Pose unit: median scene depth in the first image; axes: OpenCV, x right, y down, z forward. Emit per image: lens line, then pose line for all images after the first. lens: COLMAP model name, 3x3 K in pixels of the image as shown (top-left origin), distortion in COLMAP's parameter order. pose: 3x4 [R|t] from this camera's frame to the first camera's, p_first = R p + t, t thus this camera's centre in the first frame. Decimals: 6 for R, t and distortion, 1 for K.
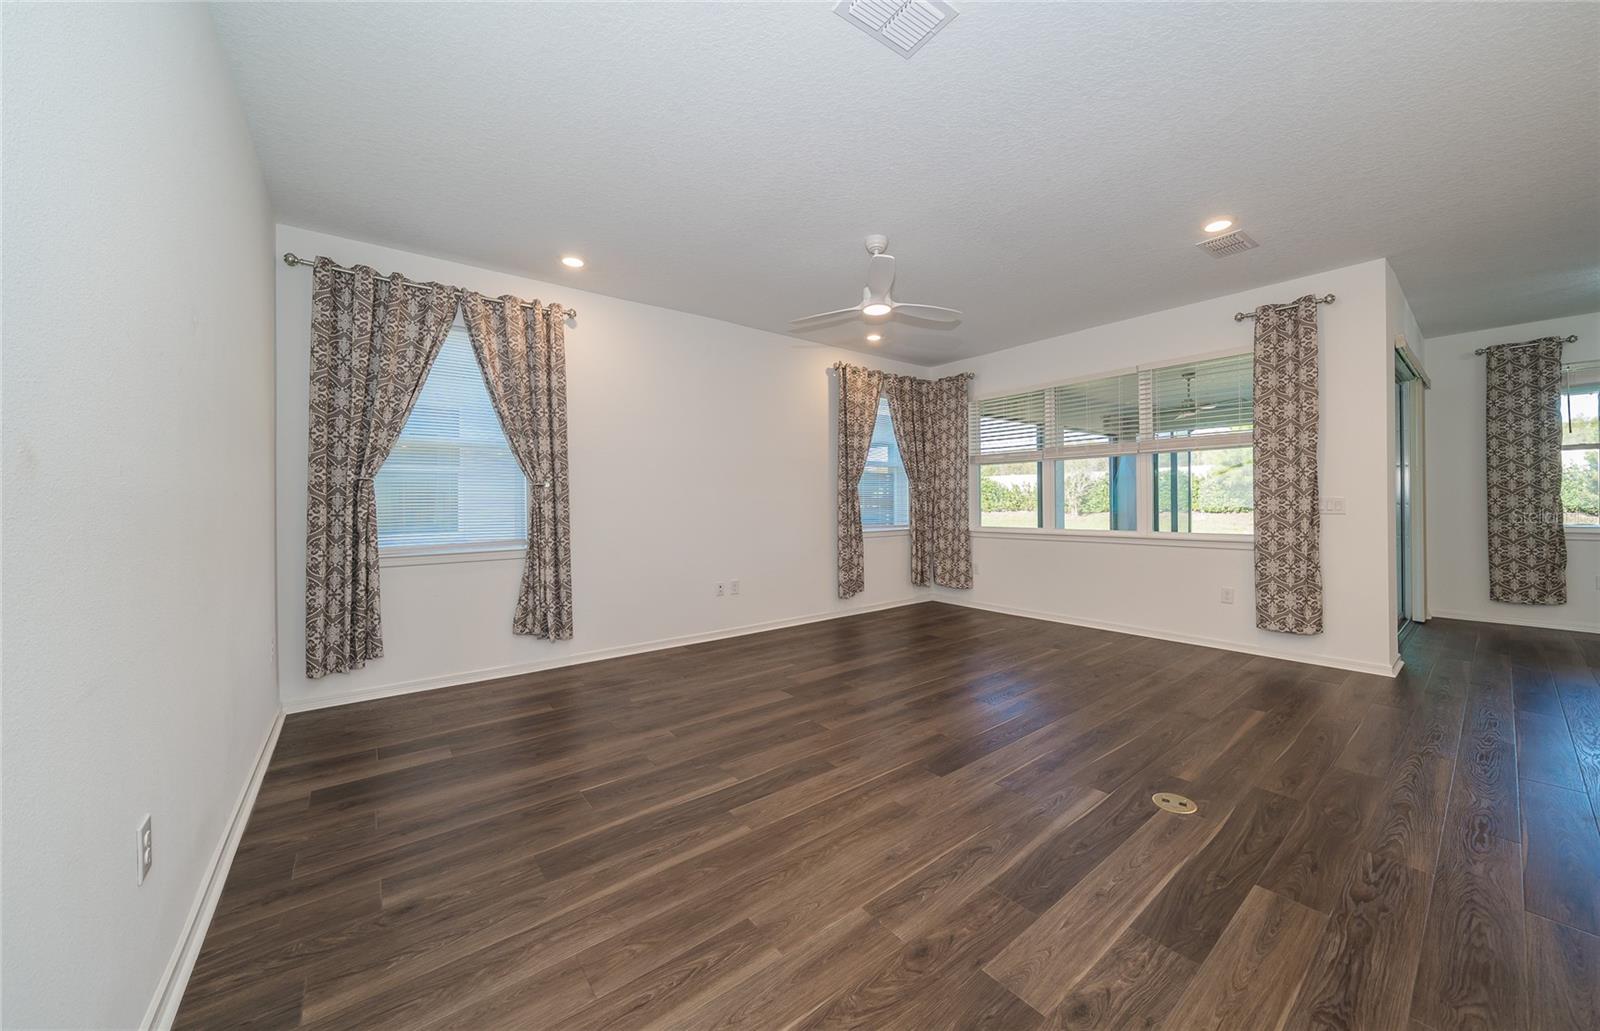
lens RADIAL K [[549.5, 0, 852.2], [0, 549.5, 499.3], [0, 0, 1]] dist [-0.002238, -0.000112]
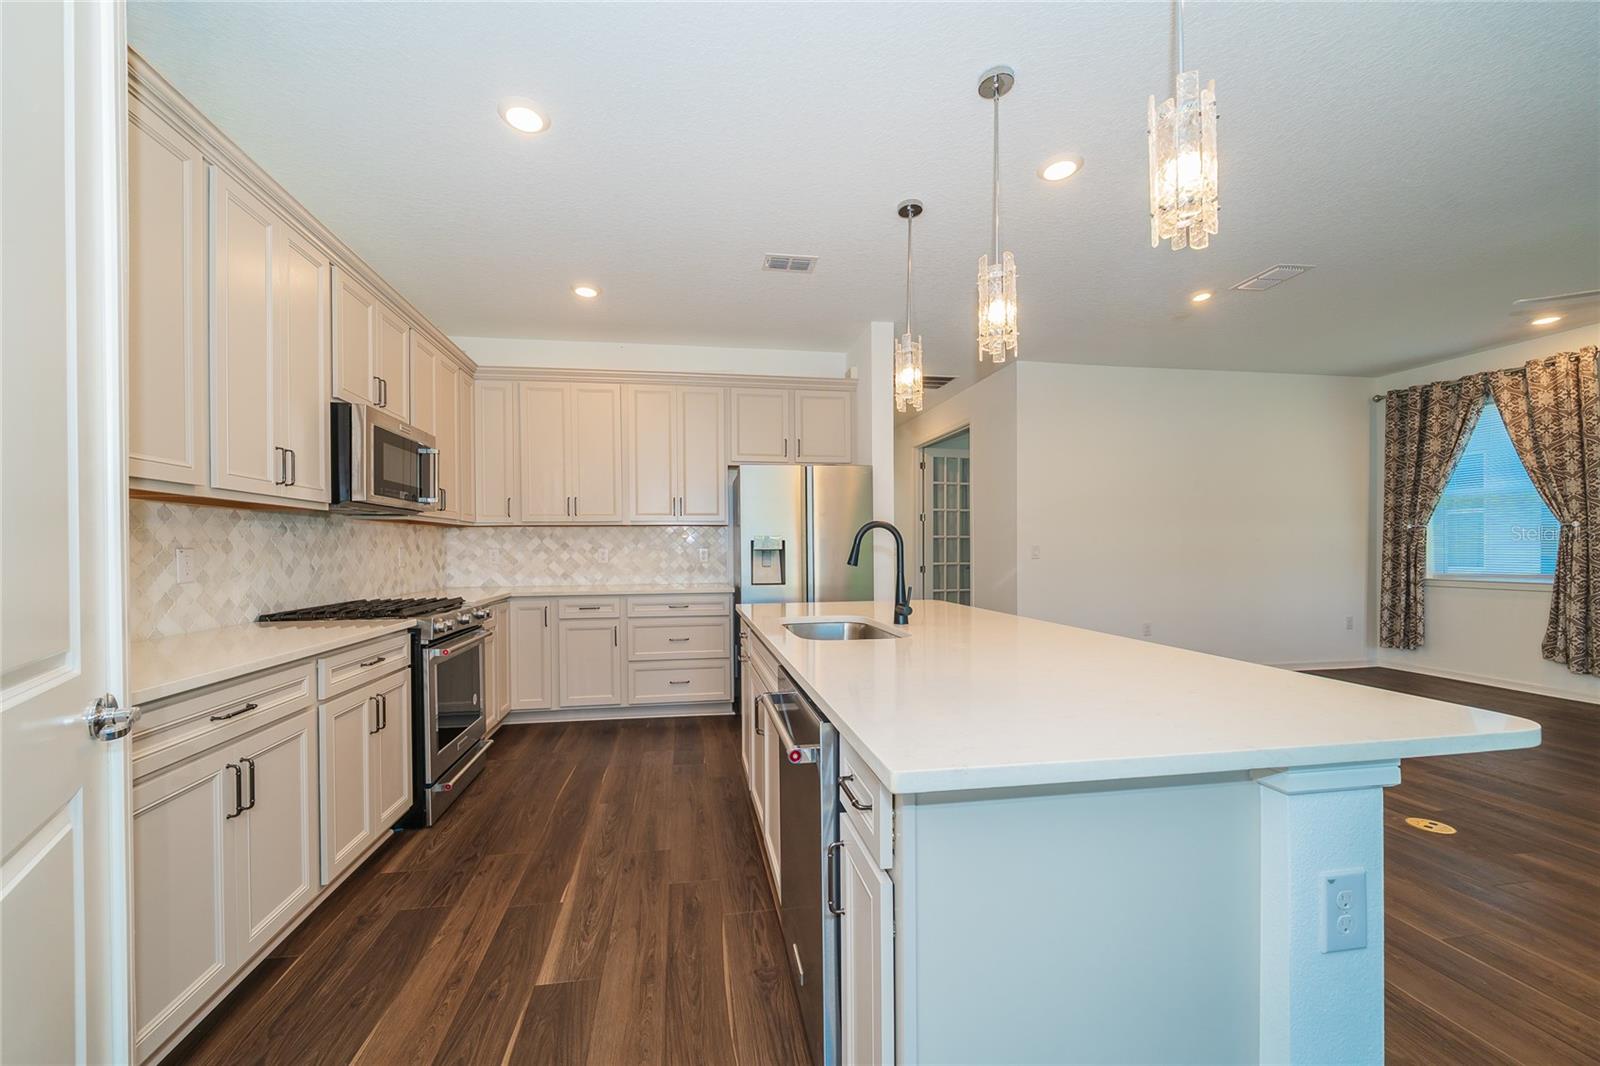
lens RADIAL K [[628.2, 0, 754.5], [0, 628.2, 554.6], [0, 0, 1]] dist [-0.003324, -0.000220]
pose [[-0.524512, 0.018441, -0.851203, 1.307358], [0.013991, 0.999817, 0.013039, -0.005862], [0.851288, -0.005070, -0.524674, 0.294836]]
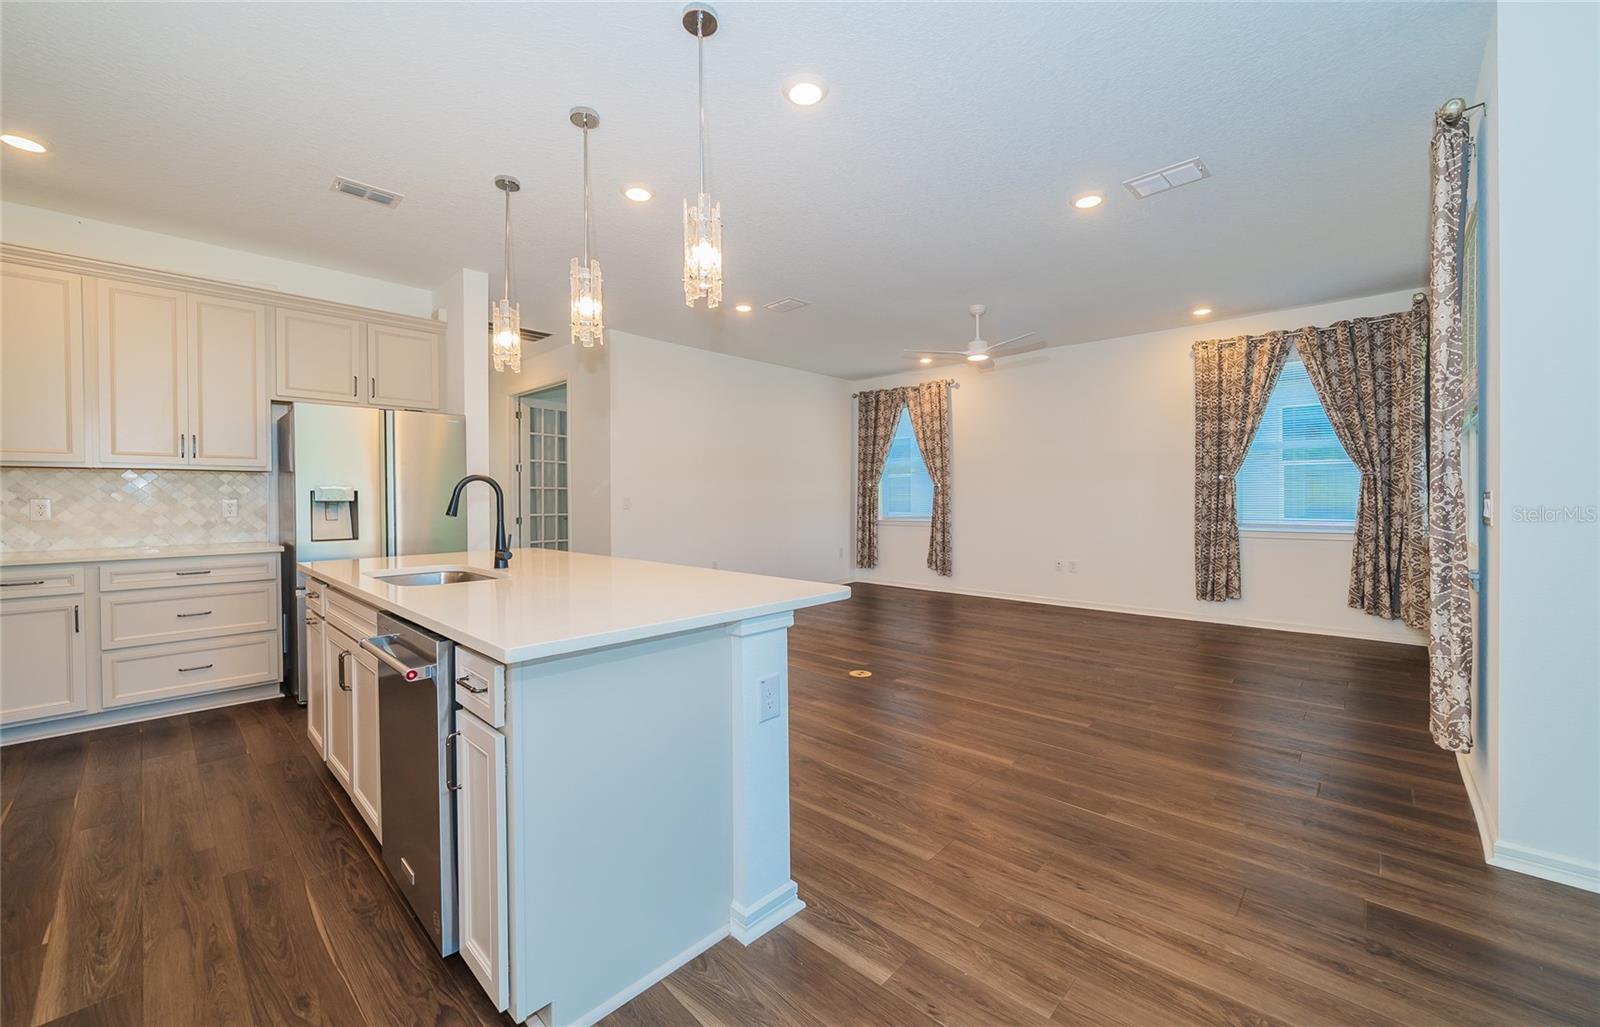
lens RADIAL K [[639.6, 0, 818.1], [0, 639.6, 503.0], [0, 0, 1]] dist [-0.003550, -0.000167]
pose [[0.148656, 0.015342, -0.988770, 1.418151], [0.007837, 0.999830, 0.016692, -0.007094], [0.988858, -0.010230, 0.148510, 0.324403]]
